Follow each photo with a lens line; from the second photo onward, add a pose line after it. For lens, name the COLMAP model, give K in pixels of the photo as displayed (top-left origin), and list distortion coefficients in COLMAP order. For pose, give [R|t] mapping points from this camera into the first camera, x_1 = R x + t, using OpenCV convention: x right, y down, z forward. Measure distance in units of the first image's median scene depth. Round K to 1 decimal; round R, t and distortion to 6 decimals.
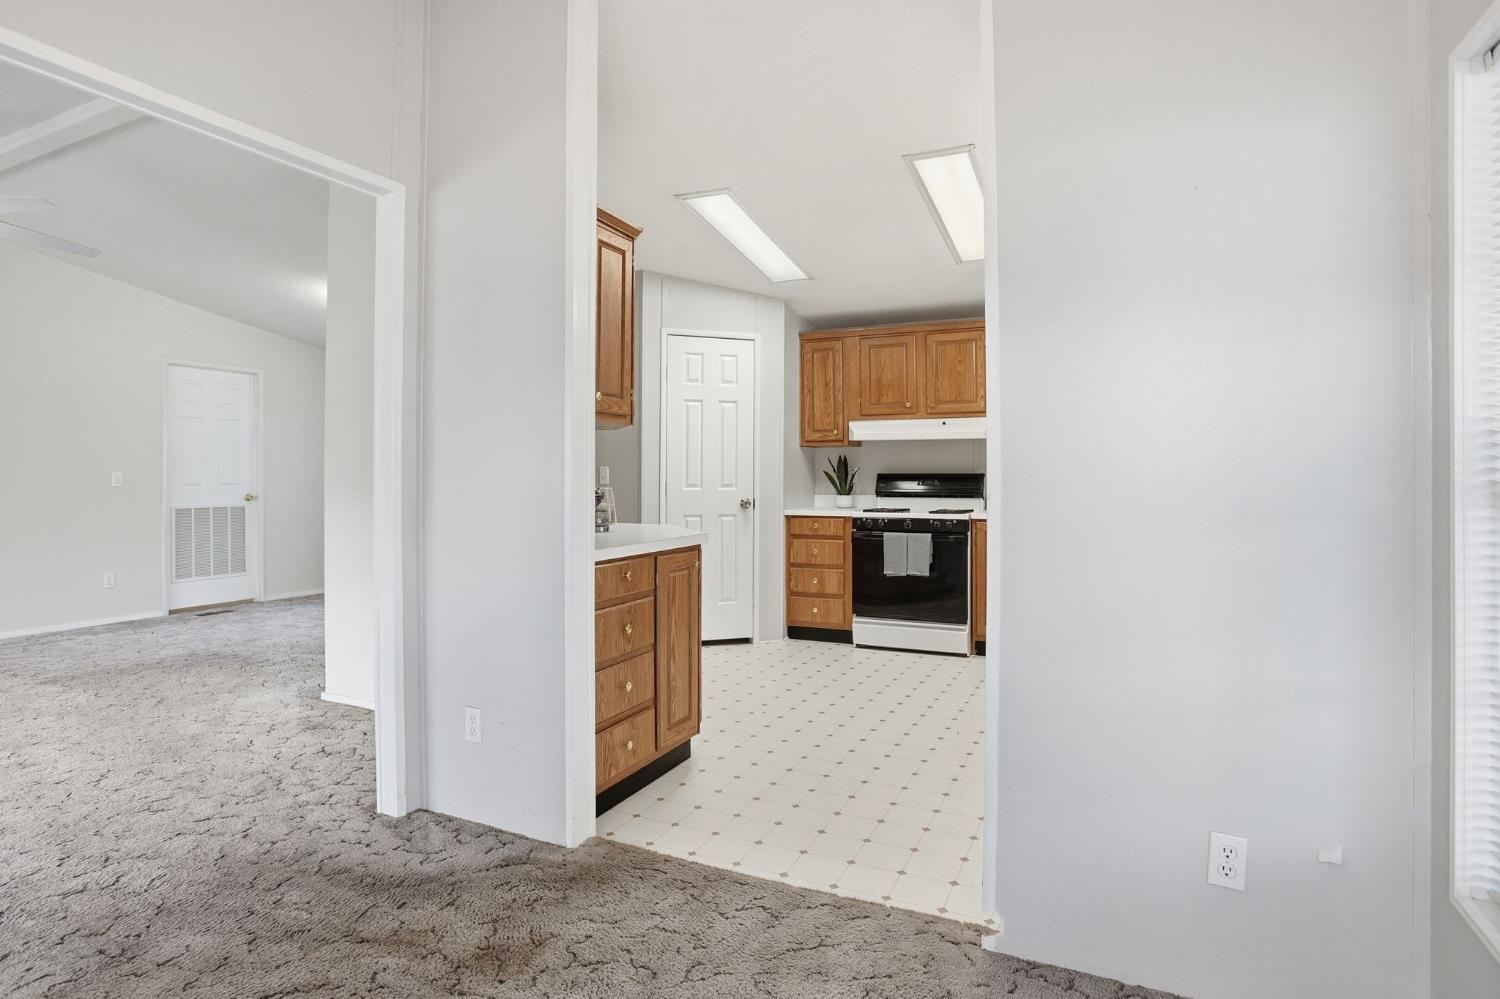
lens RADIAL K [[784.2, 0, 751.7], [0, 784.2, 462.4], [0, 0, 1]] dist [0.024413, 0.000155]
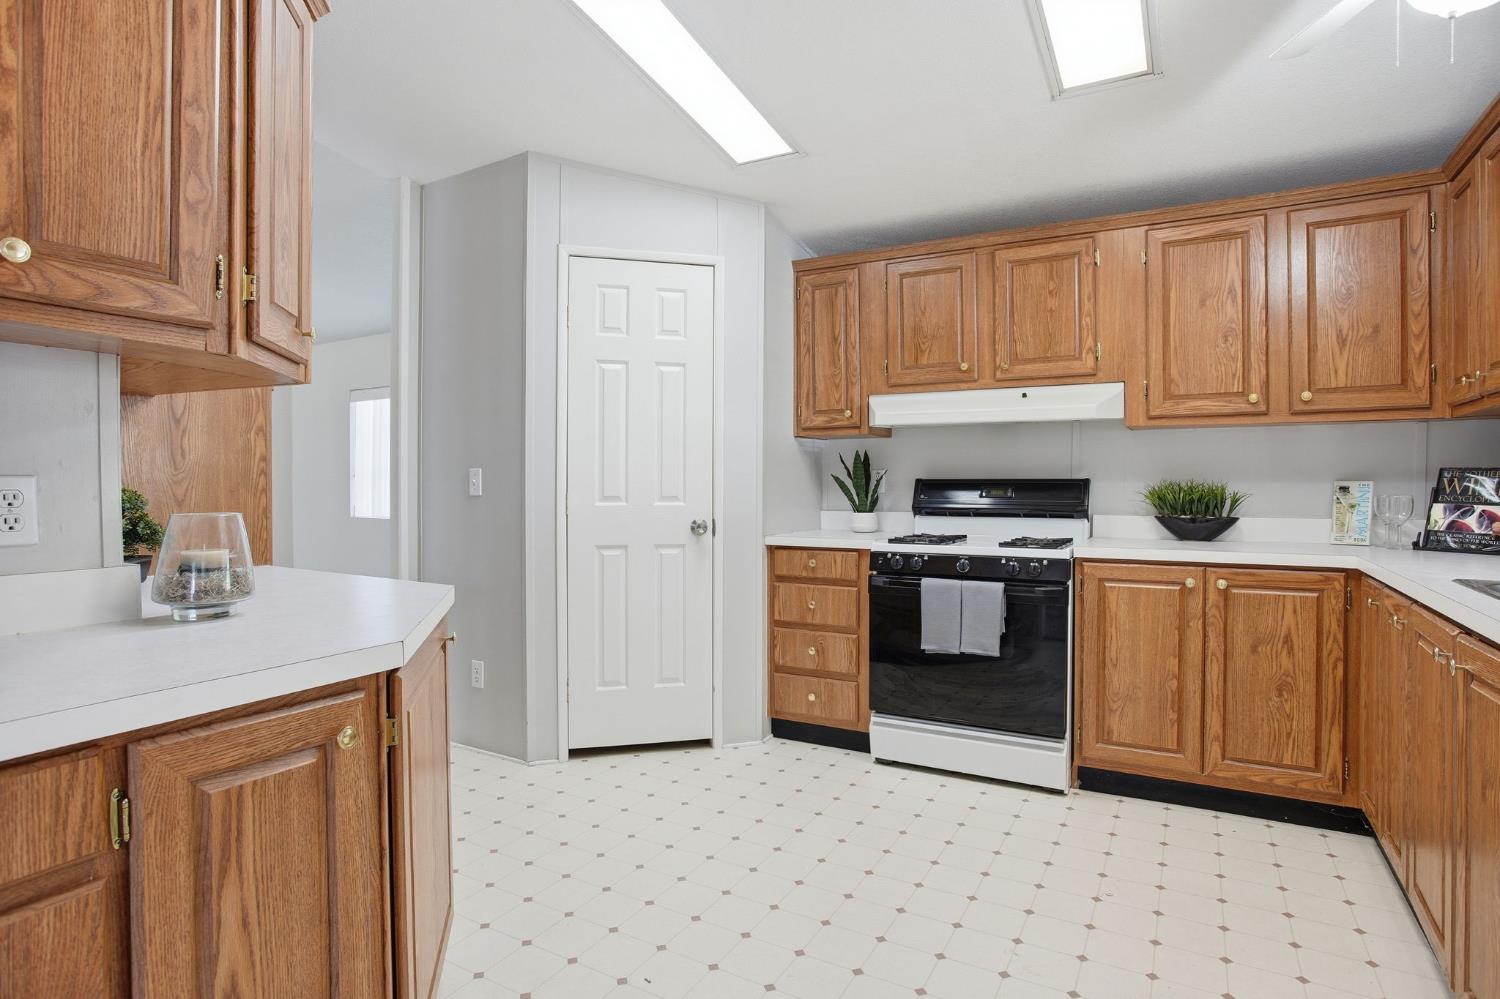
lens RADIAL K [[793.1, 0, 749.6], [0, 793.1, 483.0], [0, 0, 1]] dist [-0.017145, 0.000944]
pose [[0.997381, -0.000889, -0.072320, 0.077113], [0.002266, 0.999818, 0.018966, 0.005378], [0.072290, -0.019080, 0.997201, 0.371702]]
